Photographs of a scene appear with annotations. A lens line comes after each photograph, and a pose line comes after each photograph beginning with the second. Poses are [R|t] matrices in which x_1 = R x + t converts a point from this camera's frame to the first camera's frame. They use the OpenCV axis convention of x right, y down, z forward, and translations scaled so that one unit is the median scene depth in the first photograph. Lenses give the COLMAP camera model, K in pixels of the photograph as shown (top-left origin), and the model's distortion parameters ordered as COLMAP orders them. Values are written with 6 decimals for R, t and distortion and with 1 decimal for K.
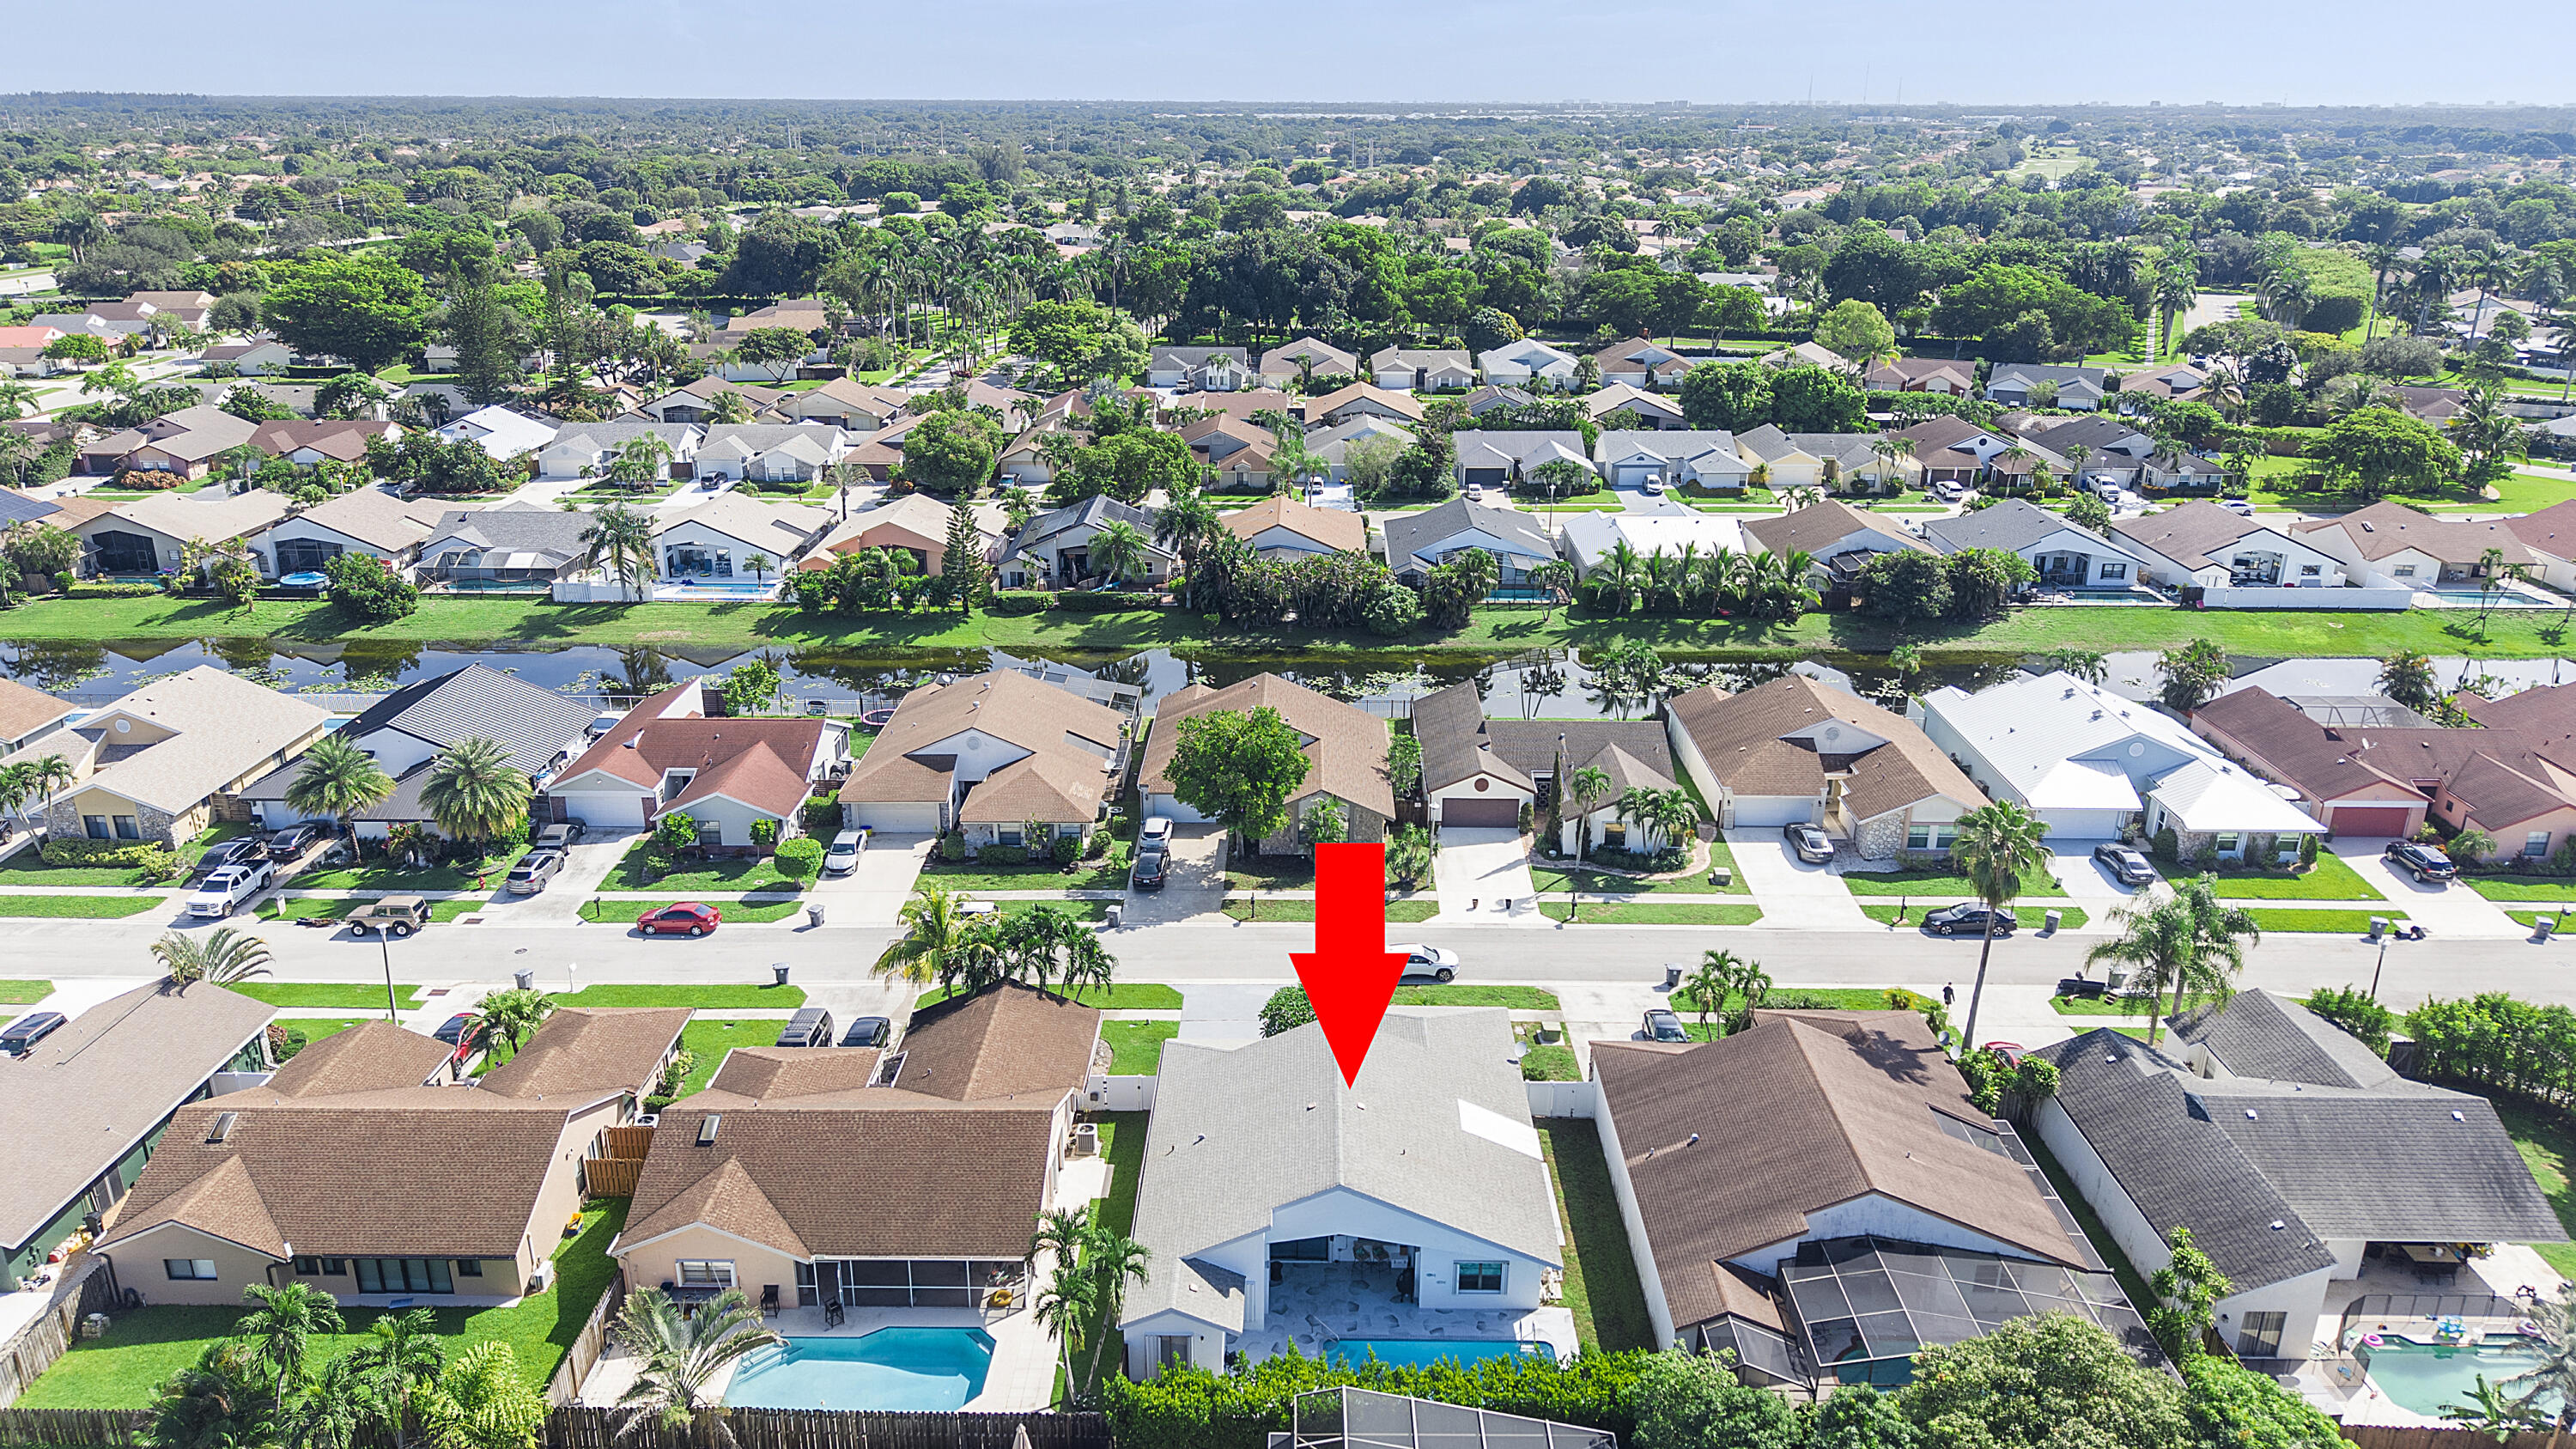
lens RADIAL K [[1684.4, 0, 1299.2], [0, 1684.4, 725.3], [0, 0, 1]] dist [0.172863, -0.441580]
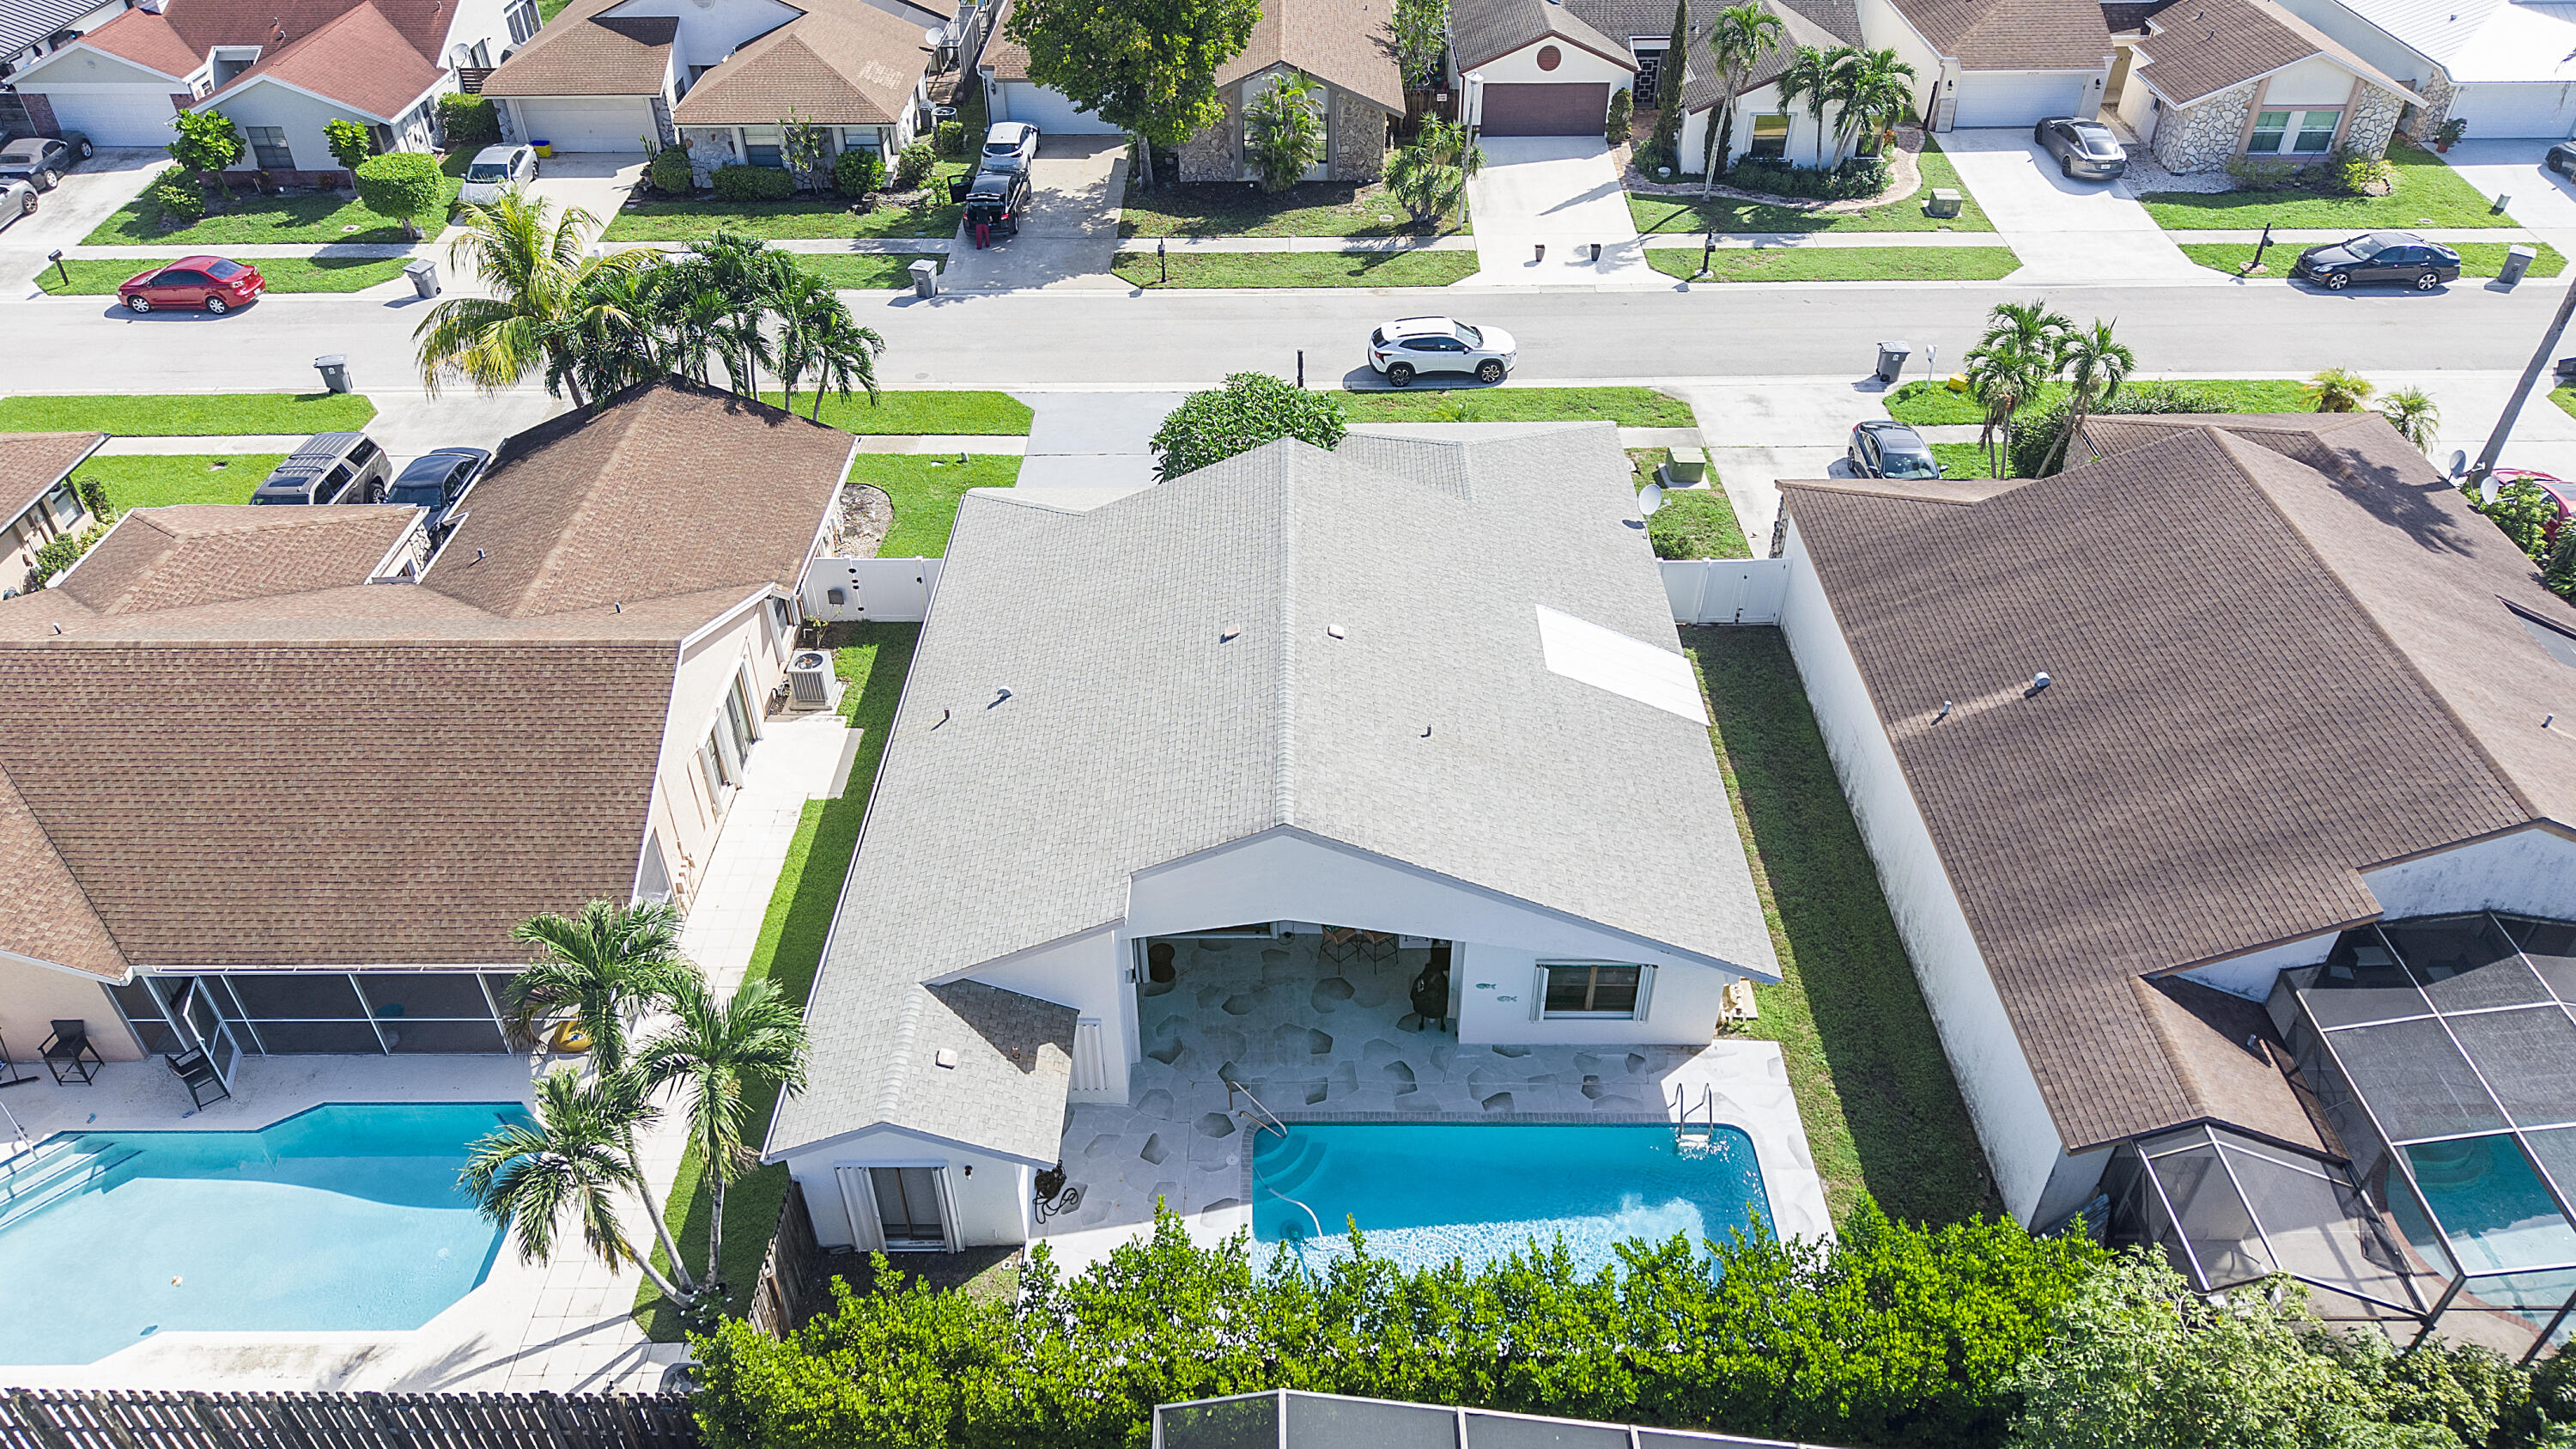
lens RADIAL K [[1706.7, 0, 1306.5], [0, 1706.7, 727.3], [0, 0, 1]] dist [0.052464, -0.076523]
pose [[0.999916, -0.011852, 0.005332, 0.017039], [0.009491, 0.946215, 0.323398, 0.066631], [-0.008878, -0.323320, 0.946248, 0.373014]]
